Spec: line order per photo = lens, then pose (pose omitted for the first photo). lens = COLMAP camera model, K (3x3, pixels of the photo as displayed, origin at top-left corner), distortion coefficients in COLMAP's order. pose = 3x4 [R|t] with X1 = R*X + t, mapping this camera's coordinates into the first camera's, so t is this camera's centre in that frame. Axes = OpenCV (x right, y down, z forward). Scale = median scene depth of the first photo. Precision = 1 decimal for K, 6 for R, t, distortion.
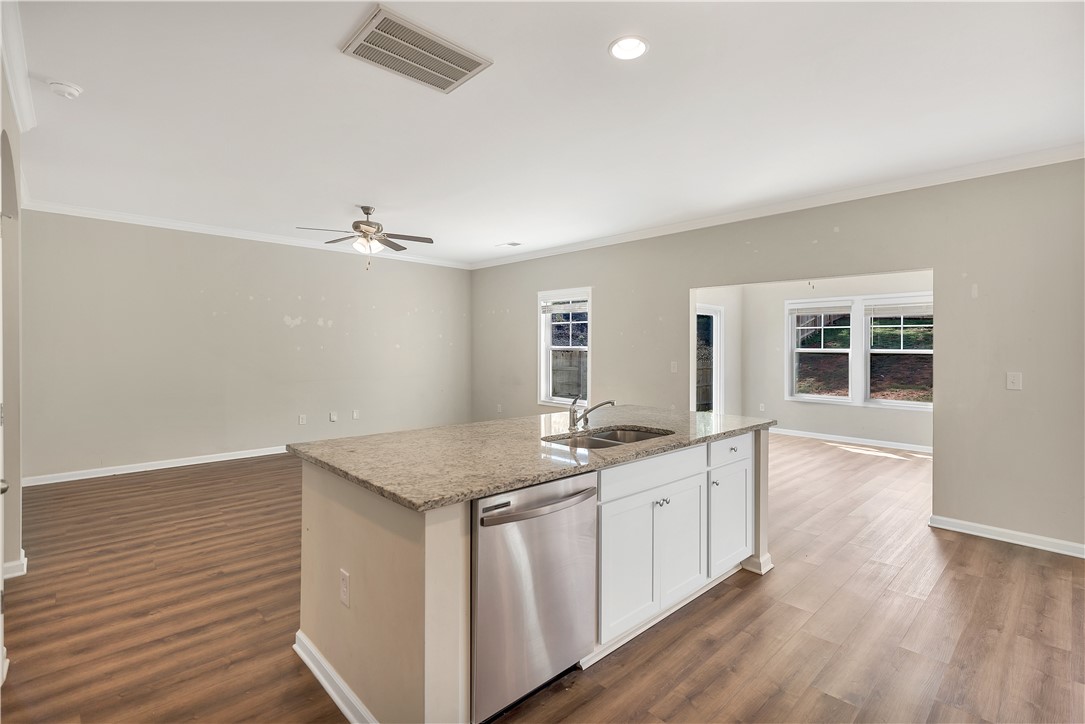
lens RADIAL K [[503.8, 0, 543.8], [0, 503.8, 347.9], [0, 0, 1]] dist [0.002486, 0.000823]
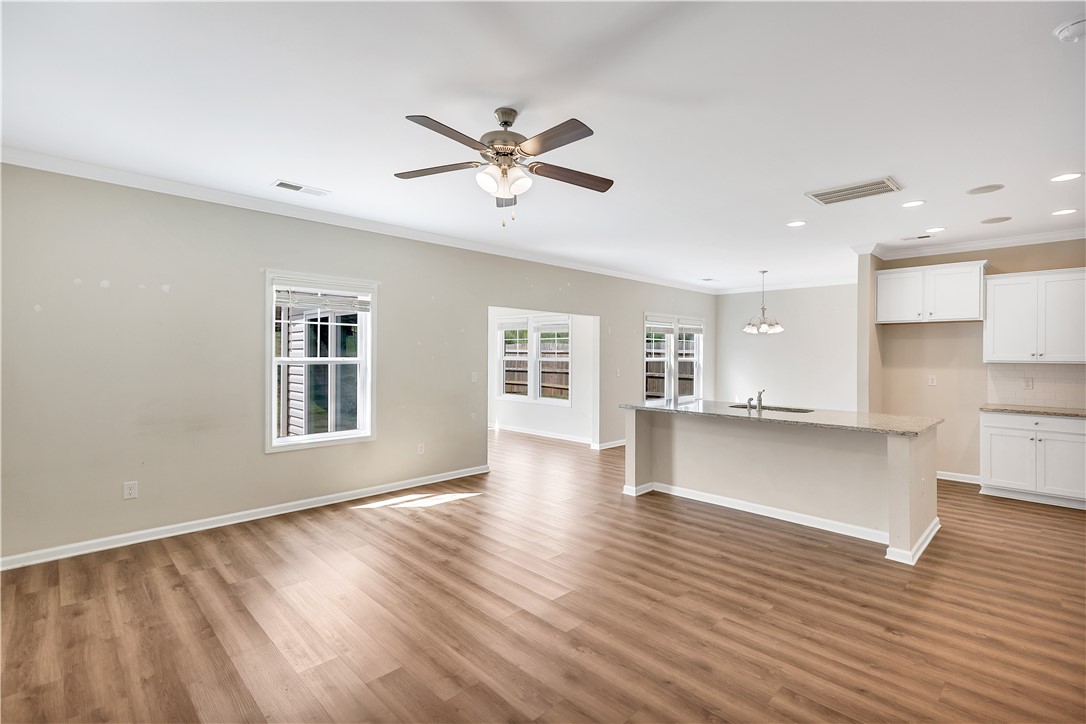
lens RADIAL K [[506.0, 0, 551.5], [0, 506.0, 357.2], [0, 0, 1]] dist [0.005138, -0.000365]
pose [[-0.026137, -0.011515, 0.999592, -1.306705], [-0.004998, 0.999923, 0.011389, -0.027370], [-0.999646, -0.004698, -0.026192, 1.404206]]
